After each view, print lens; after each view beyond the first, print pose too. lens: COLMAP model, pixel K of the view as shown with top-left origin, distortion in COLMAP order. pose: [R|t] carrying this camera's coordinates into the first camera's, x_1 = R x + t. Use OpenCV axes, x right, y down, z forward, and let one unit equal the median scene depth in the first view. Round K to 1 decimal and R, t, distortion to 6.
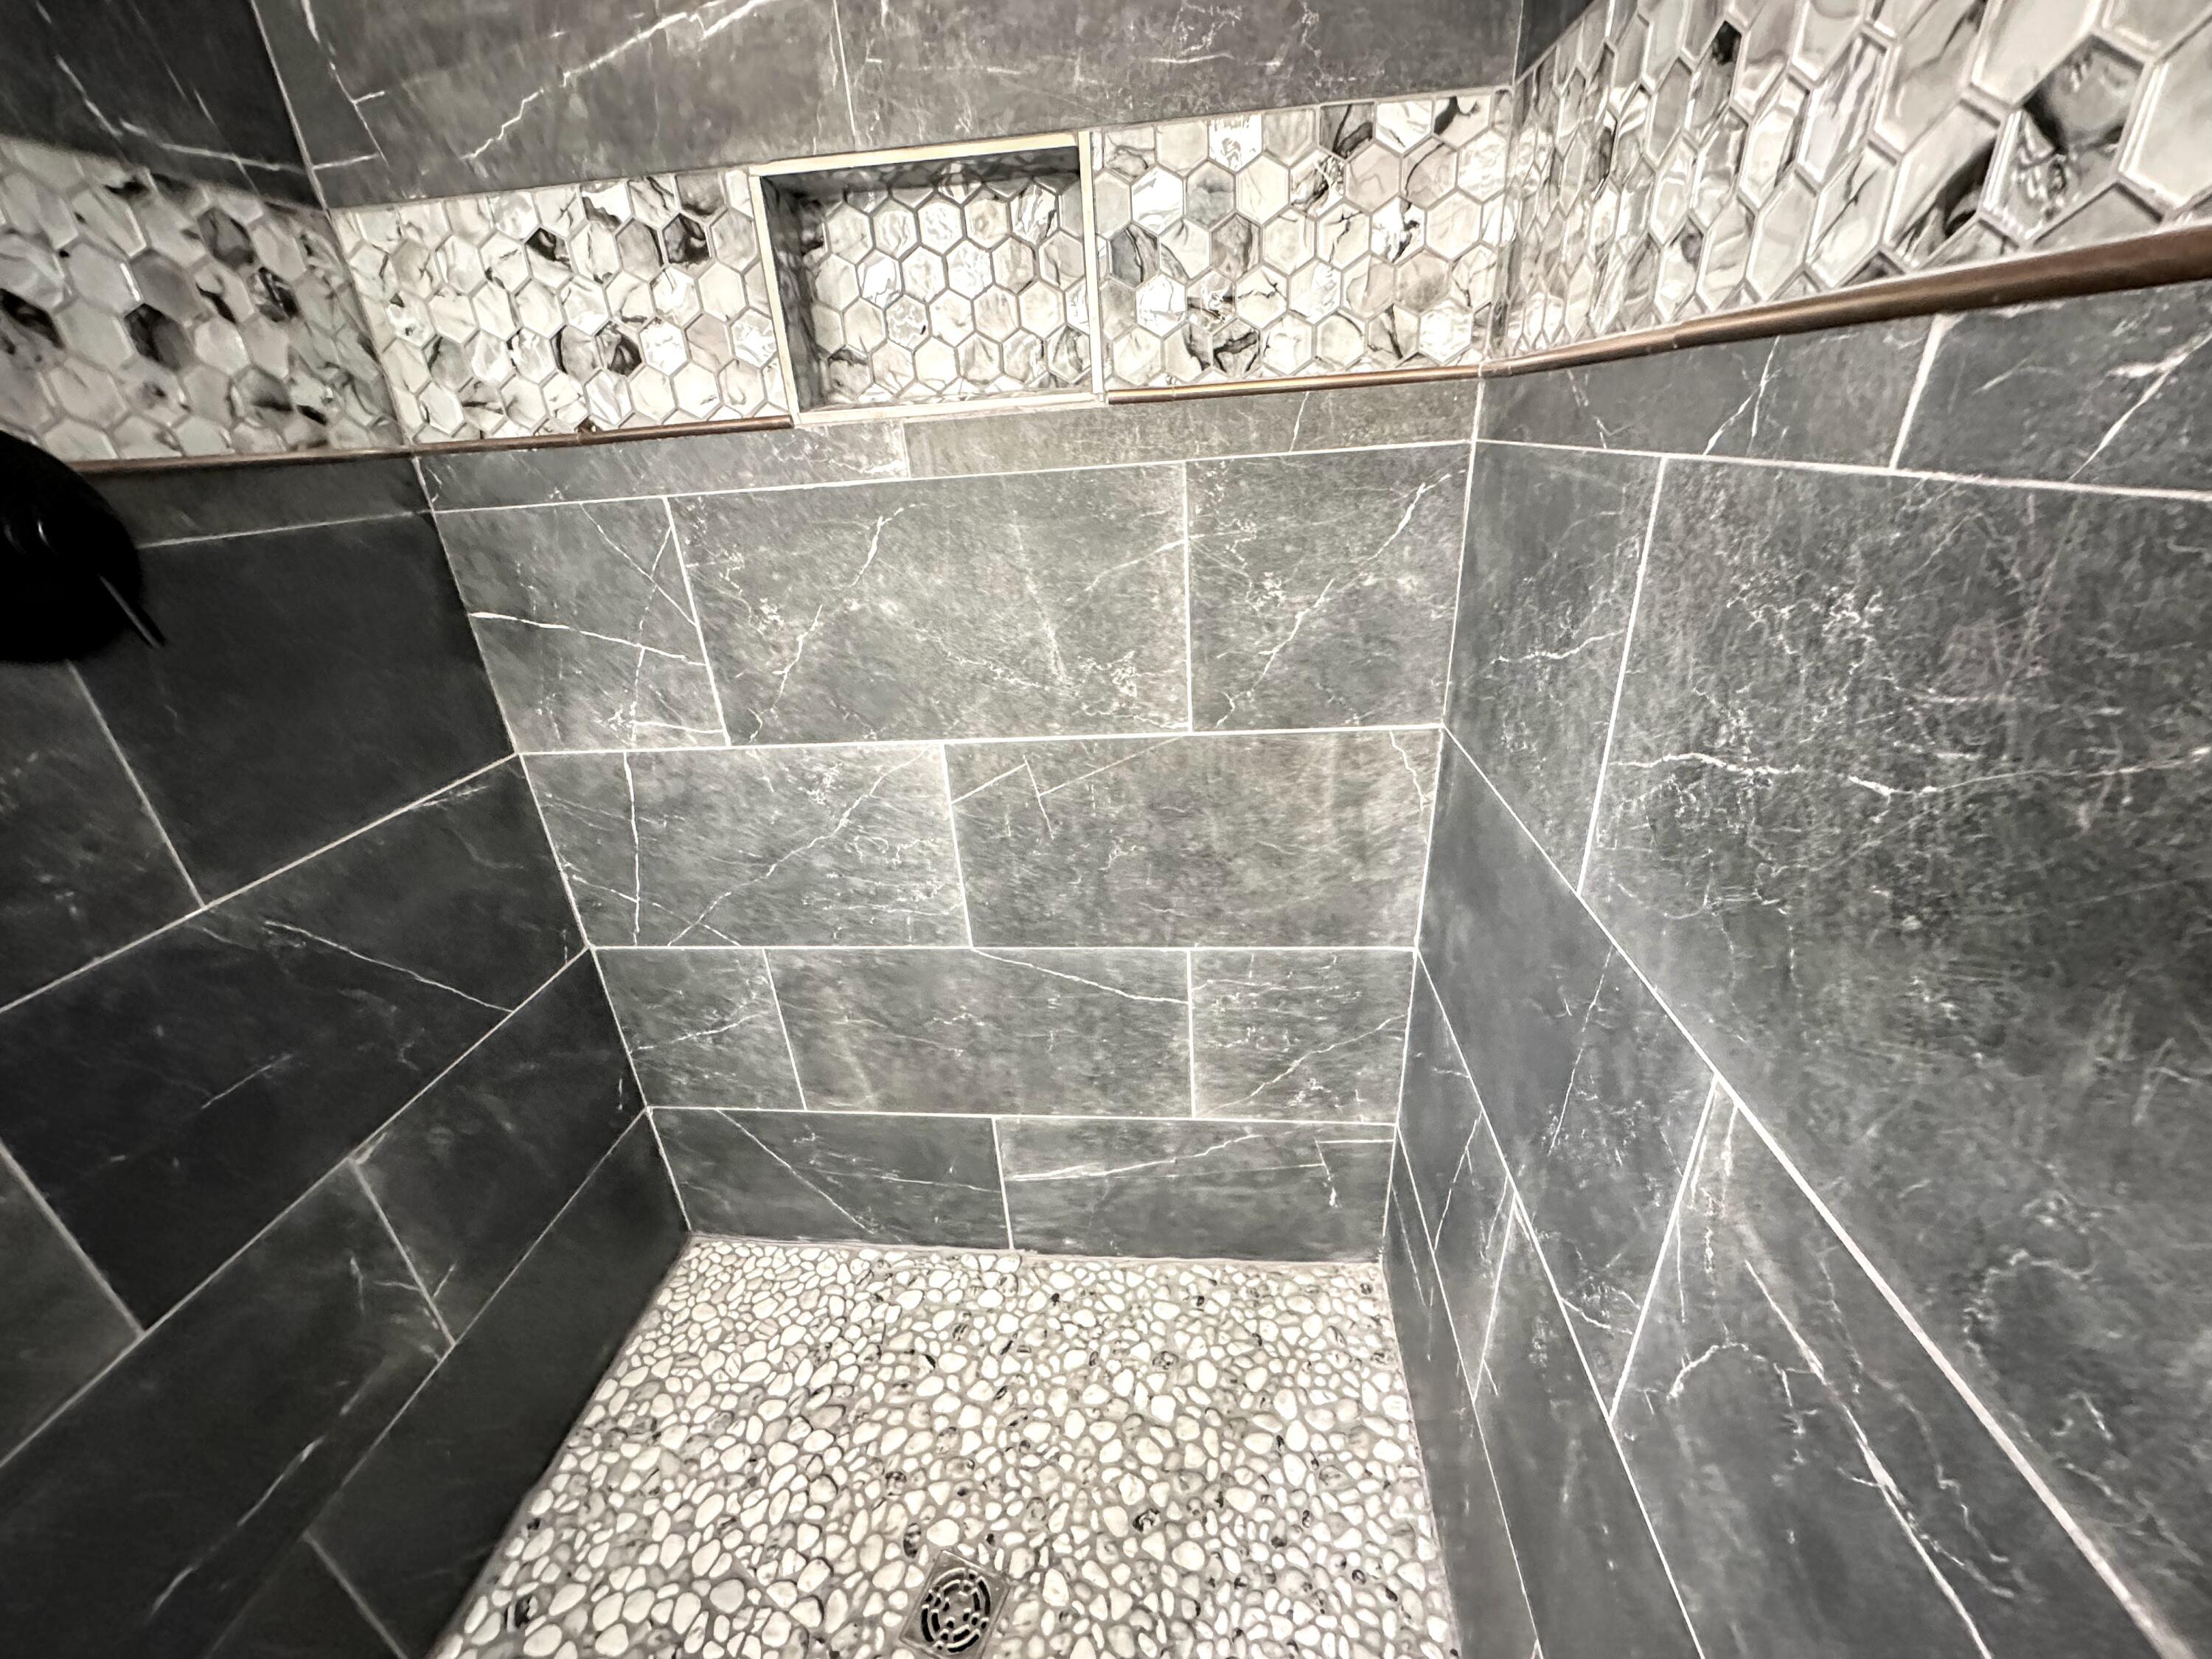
lens RADIAL K [[885.2, 0, 1106.4], [0, 885.2, 832.5], [0, 0, 1]] dist [-0.009782, 0.002009]
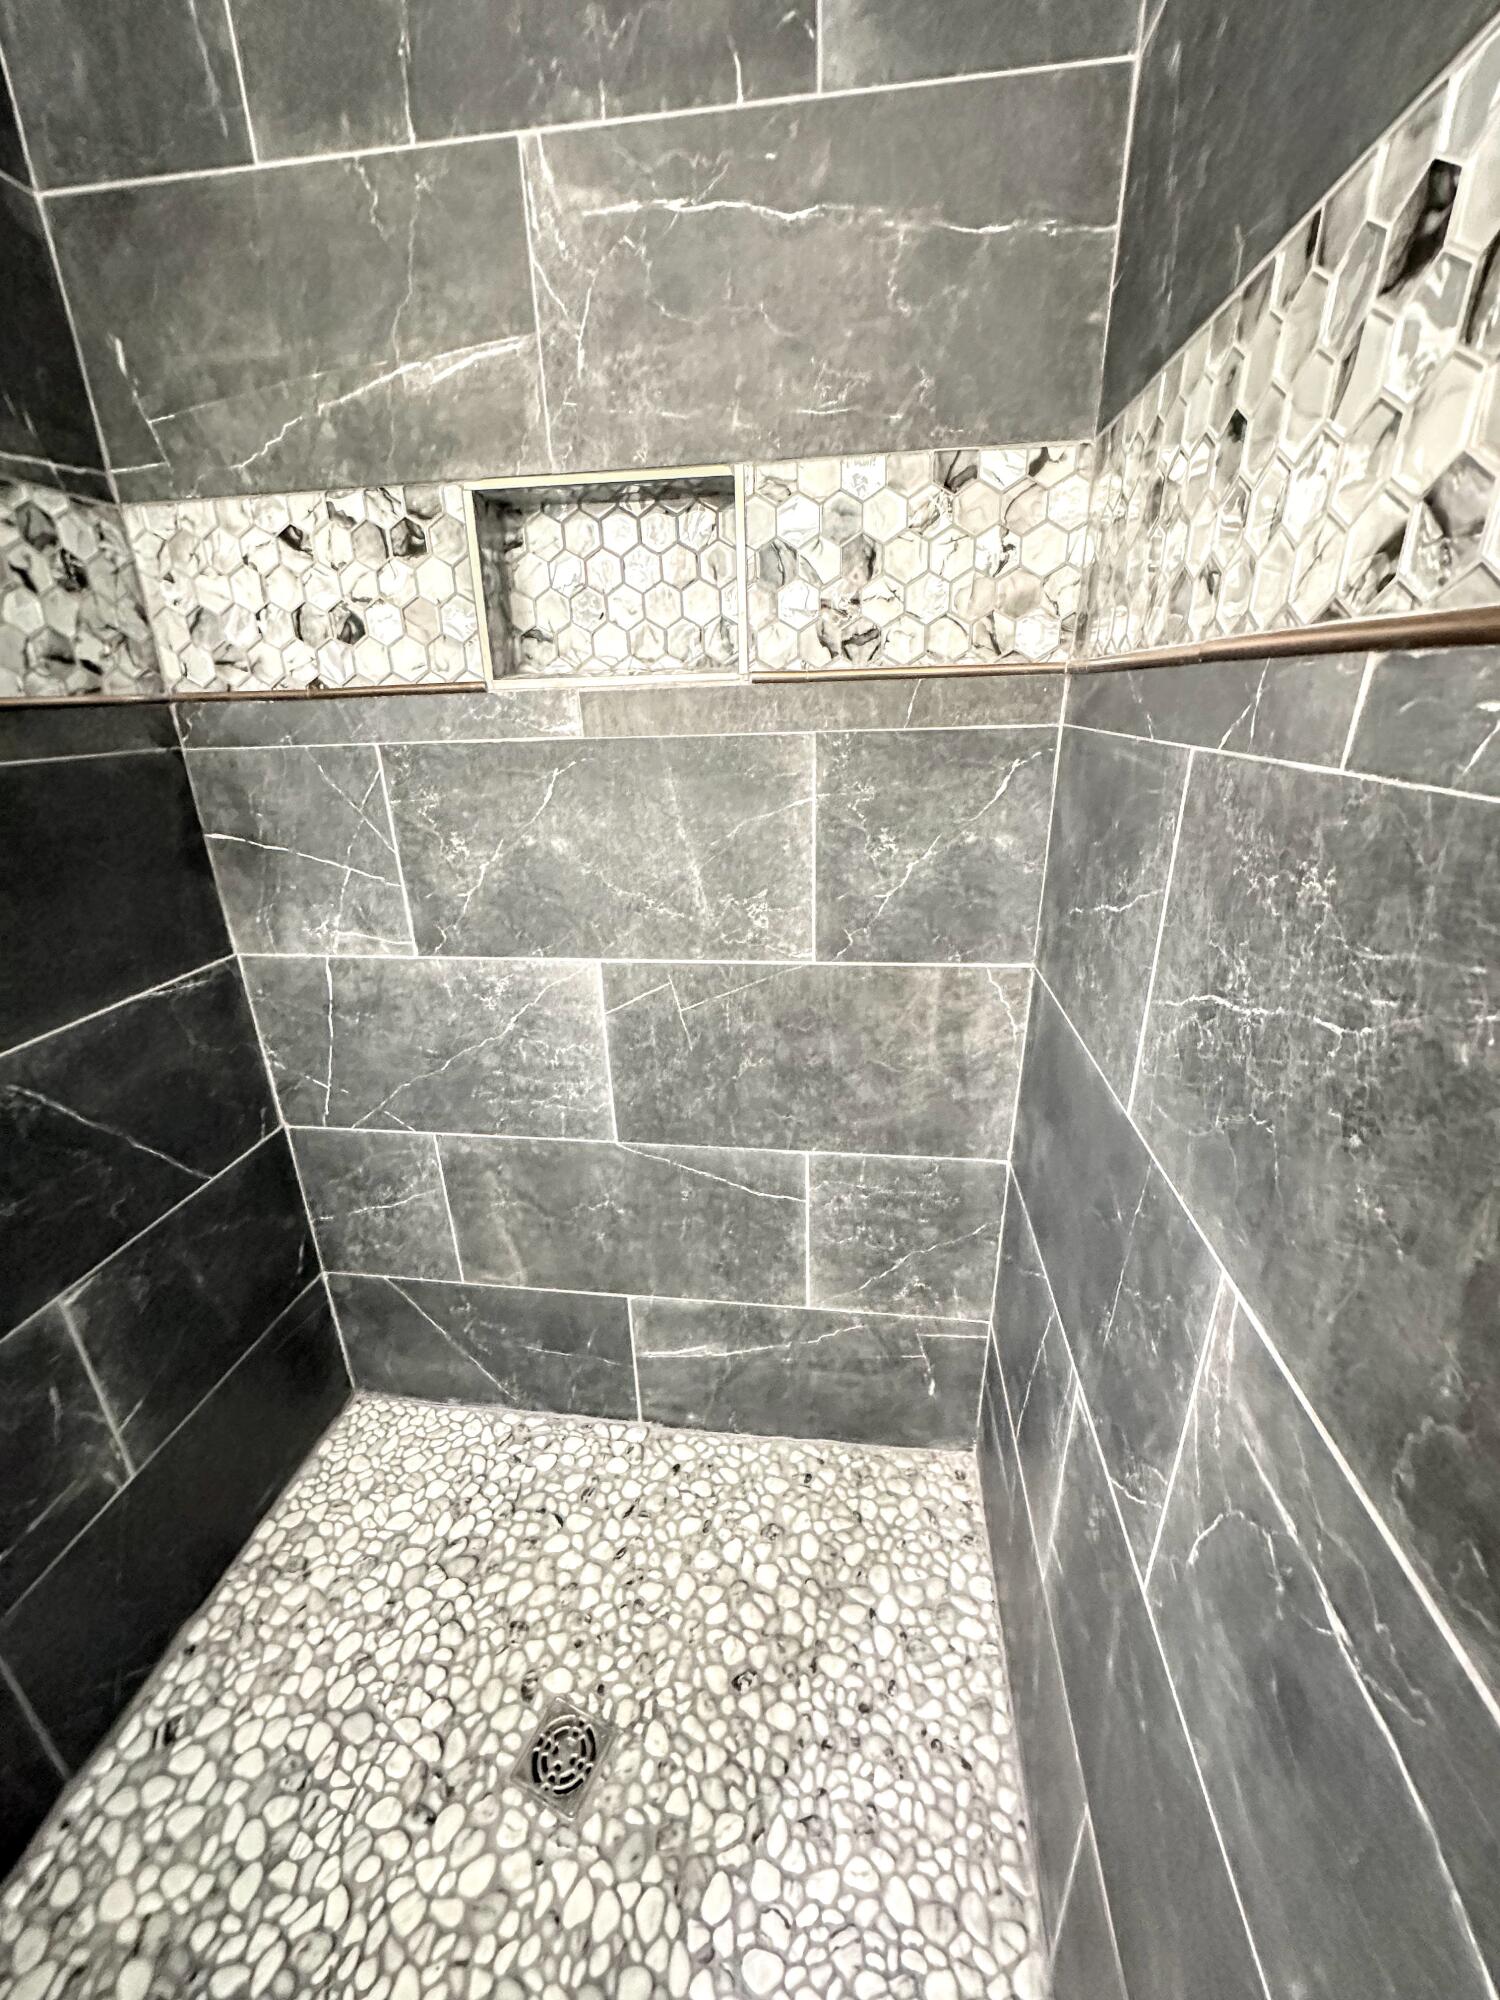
lens RADIAL K [[800.4, 0, 747.7], [0, 800.4, 998.6], [0, 0, 1]] dist [-0.009782, 0.002009]
pose [[0.998775, 0.045198, -0.020125, 0.036720], [-0.046413, 0.996824, -0.064707, 0.006630], [0.017136, 0.065562, 0.997701, -0.040949]]
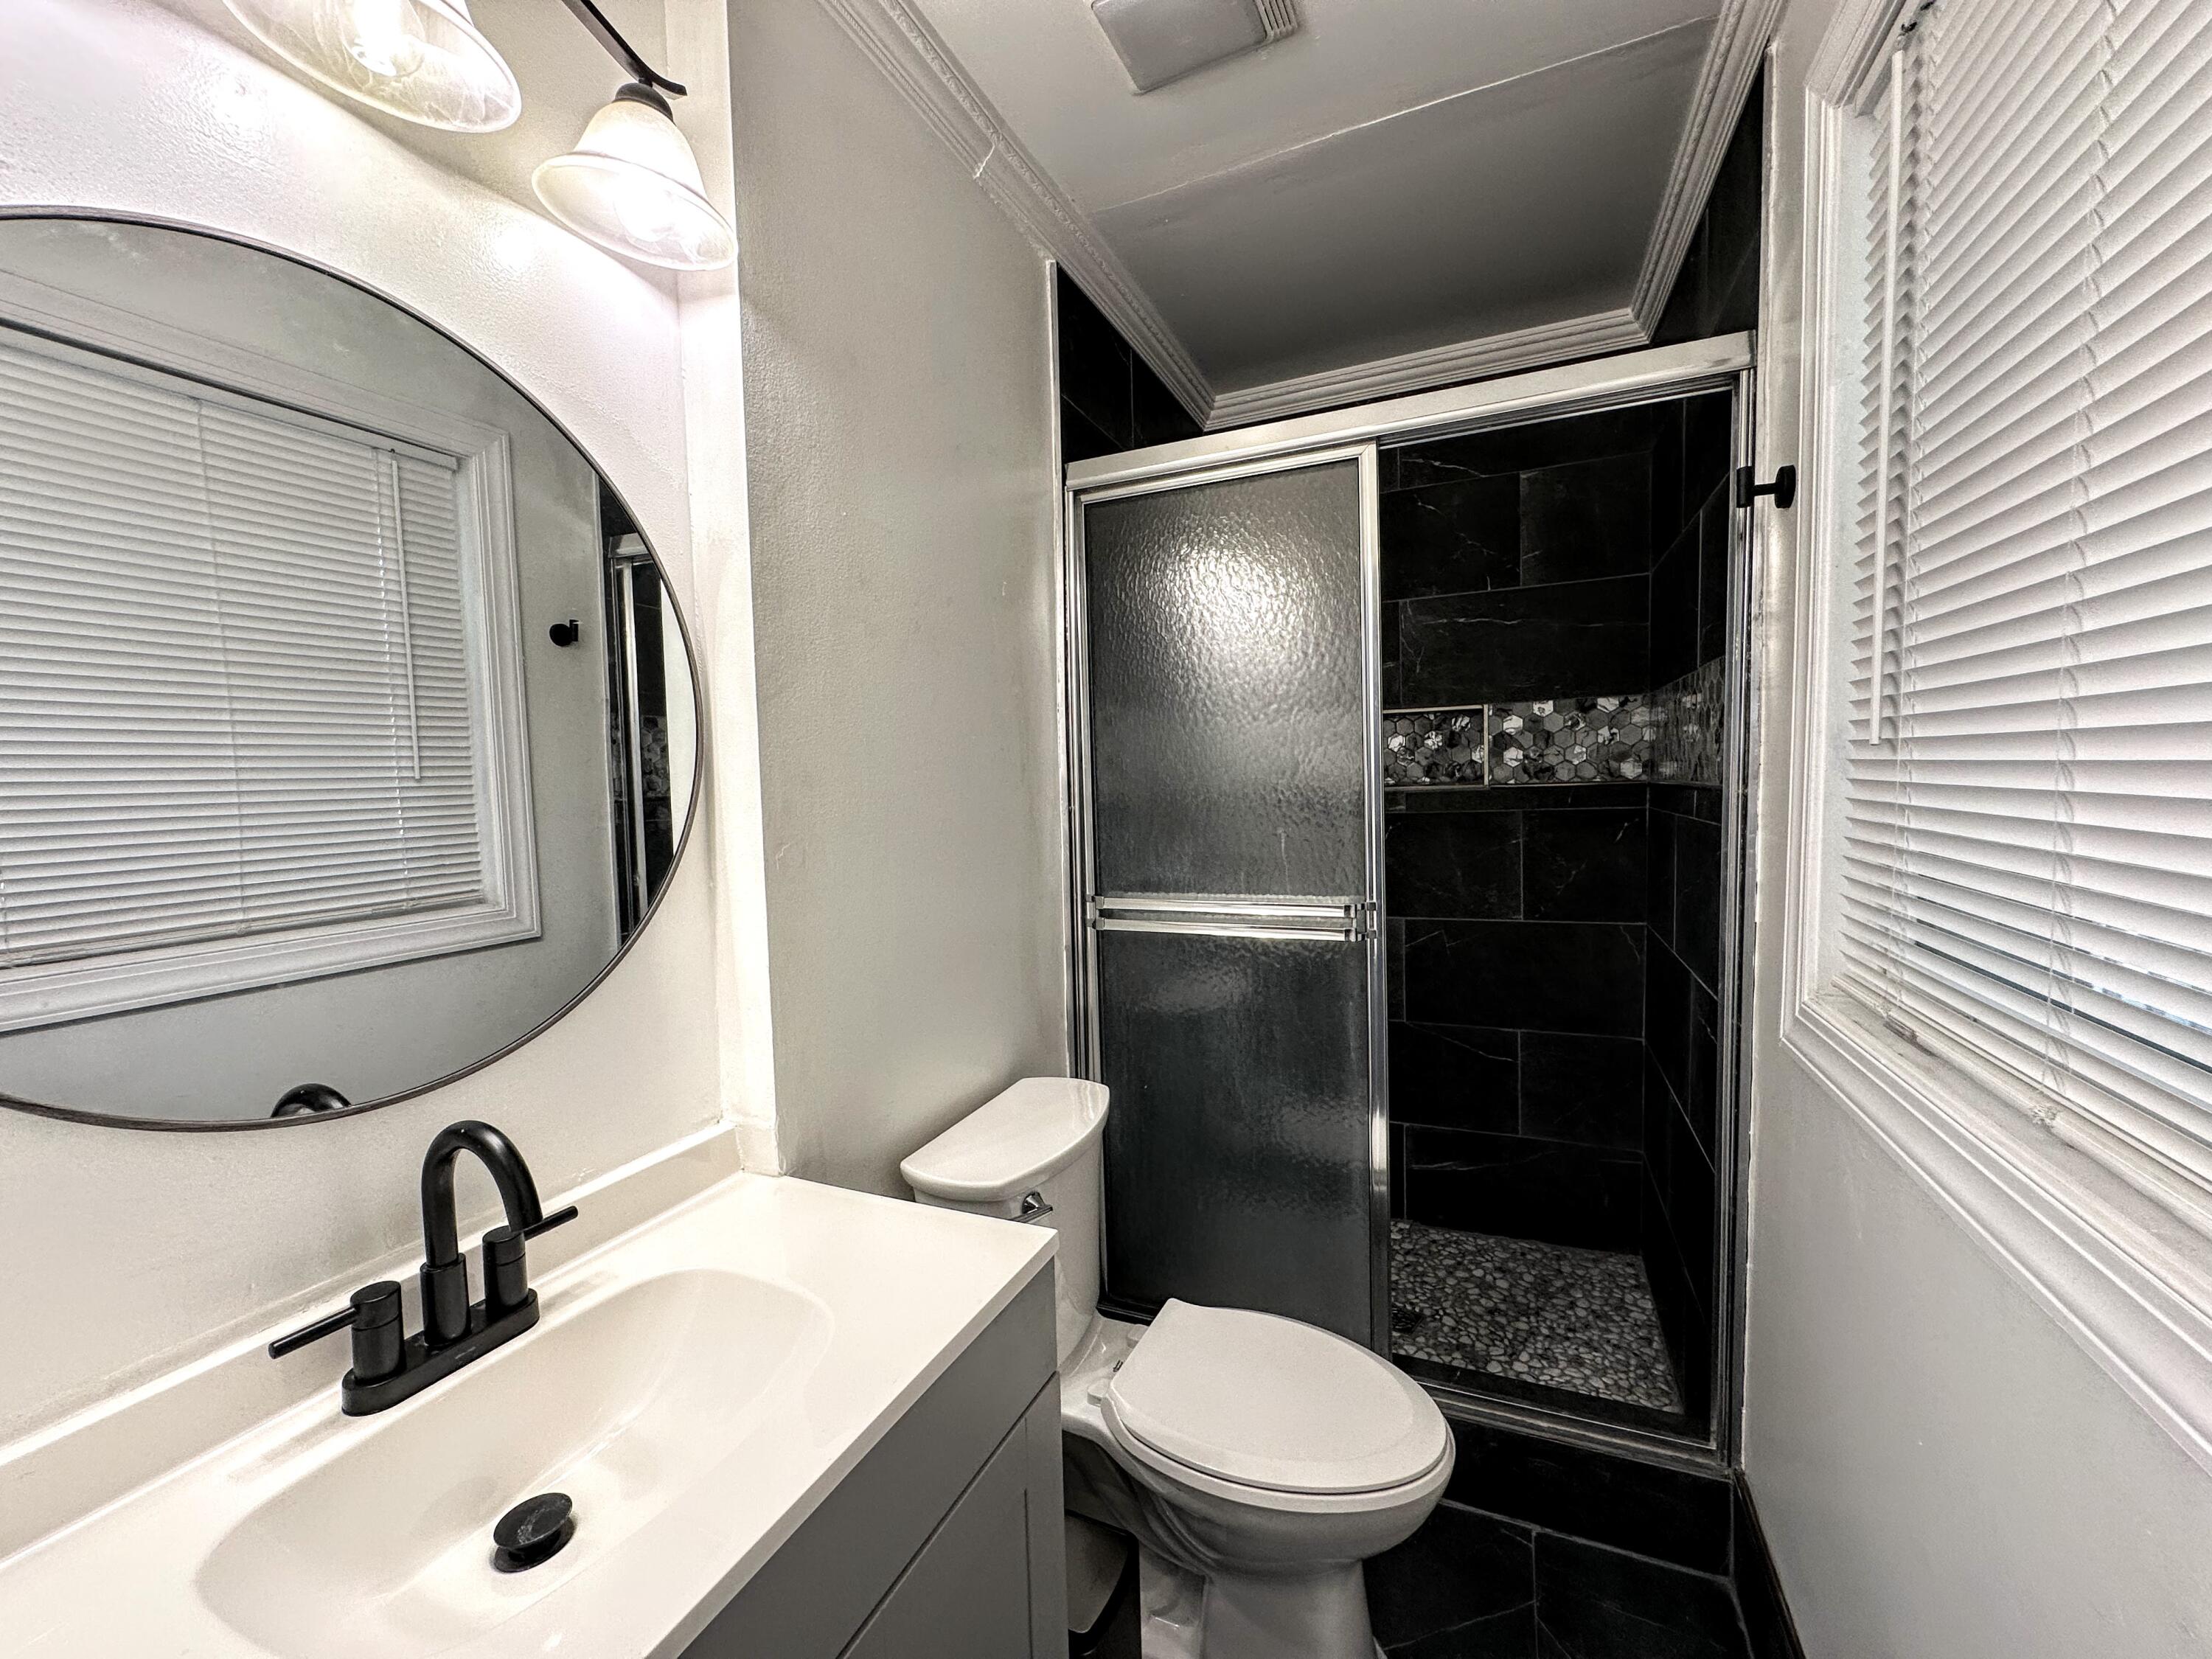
lens RADIAL K [[885.2, 0, 1100.5], [0, 885.2, 831.8], [0, 0, 1]] dist [-0.009782, 0.002009]
pose [[0.946505, 0.047812, -0.319127, -0.245442], [-0.157810, 0.931215, -0.328535, 0.668597], [0.281468, 0.361321, 0.888945, -1.588823]]
